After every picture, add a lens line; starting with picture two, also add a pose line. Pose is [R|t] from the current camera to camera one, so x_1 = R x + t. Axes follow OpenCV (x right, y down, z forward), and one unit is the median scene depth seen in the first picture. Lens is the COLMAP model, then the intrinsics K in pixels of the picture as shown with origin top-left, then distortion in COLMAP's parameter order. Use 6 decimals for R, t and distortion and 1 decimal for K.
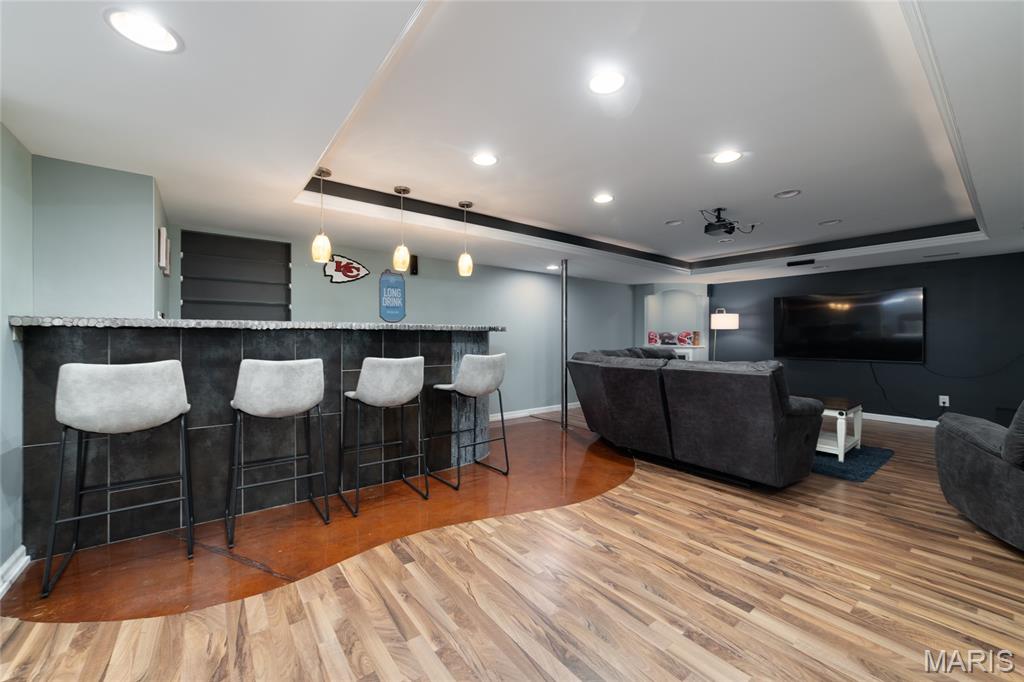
lens RADIAL K [[398.1, 0, 516.3], [0, 398.1, 335.8], [0, 0, 1]] dist [-0.023124, 0.007534]
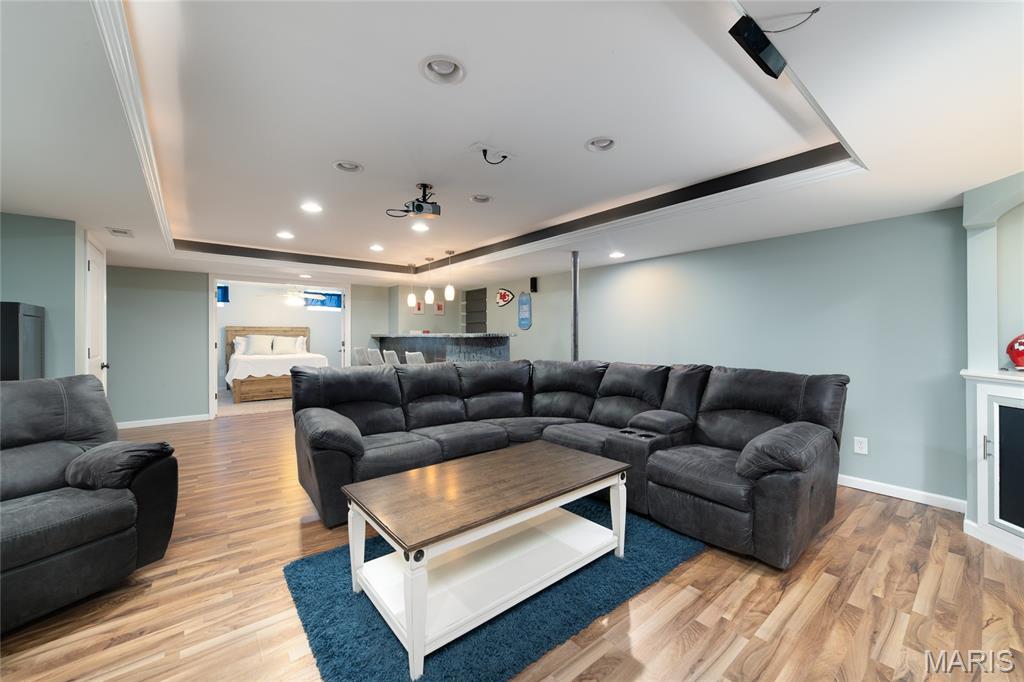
lens RADIAL K [[398.1, 0, 516.3], [0, 398.1, 335.8], [0, 0, 1]] dist [-0.023124, 0.007534]
pose [[0.019494, -0.001435, -0.999809, 1.333403], [0.003438, 0.999993, -0.001369, -0.014227], [0.999804, -0.003410, 0.019498, 1.187016]]
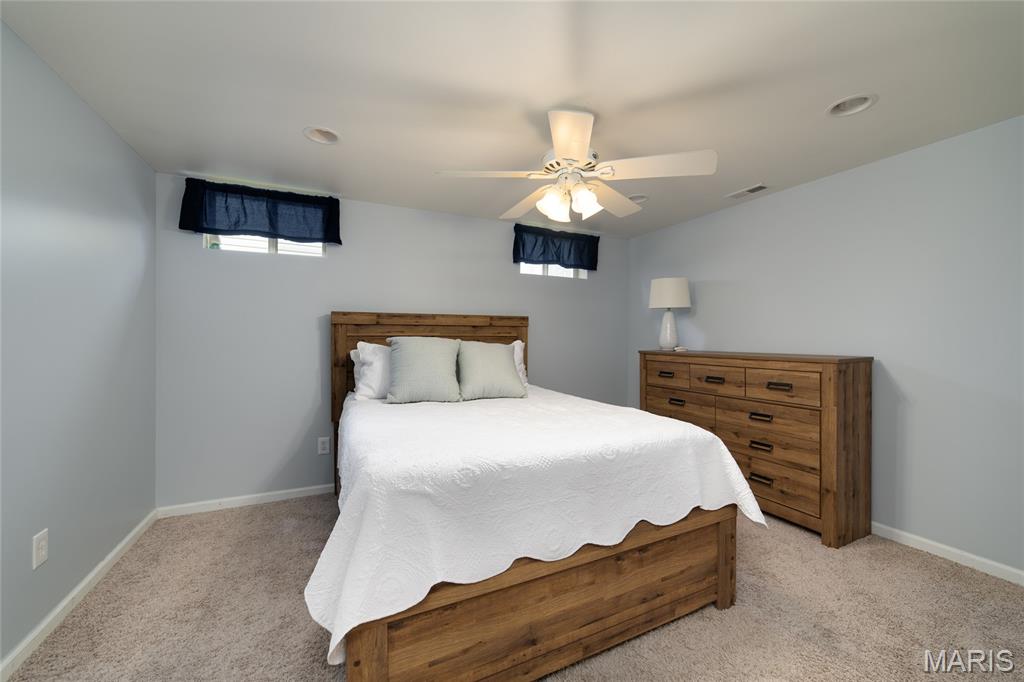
lens RADIAL K [[400.1, 0, 509.7], [0, 400.1, 329.8], [0, 0, 1]] dist [-0.010796, 0.000285]
pose [[-0.223564, -0.020555, -0.974473, -0.340607], [0.003567, 0.999754, -0.021907, -0.024454], [0.974683, -0.008374, -0.223435, 0.033510]]
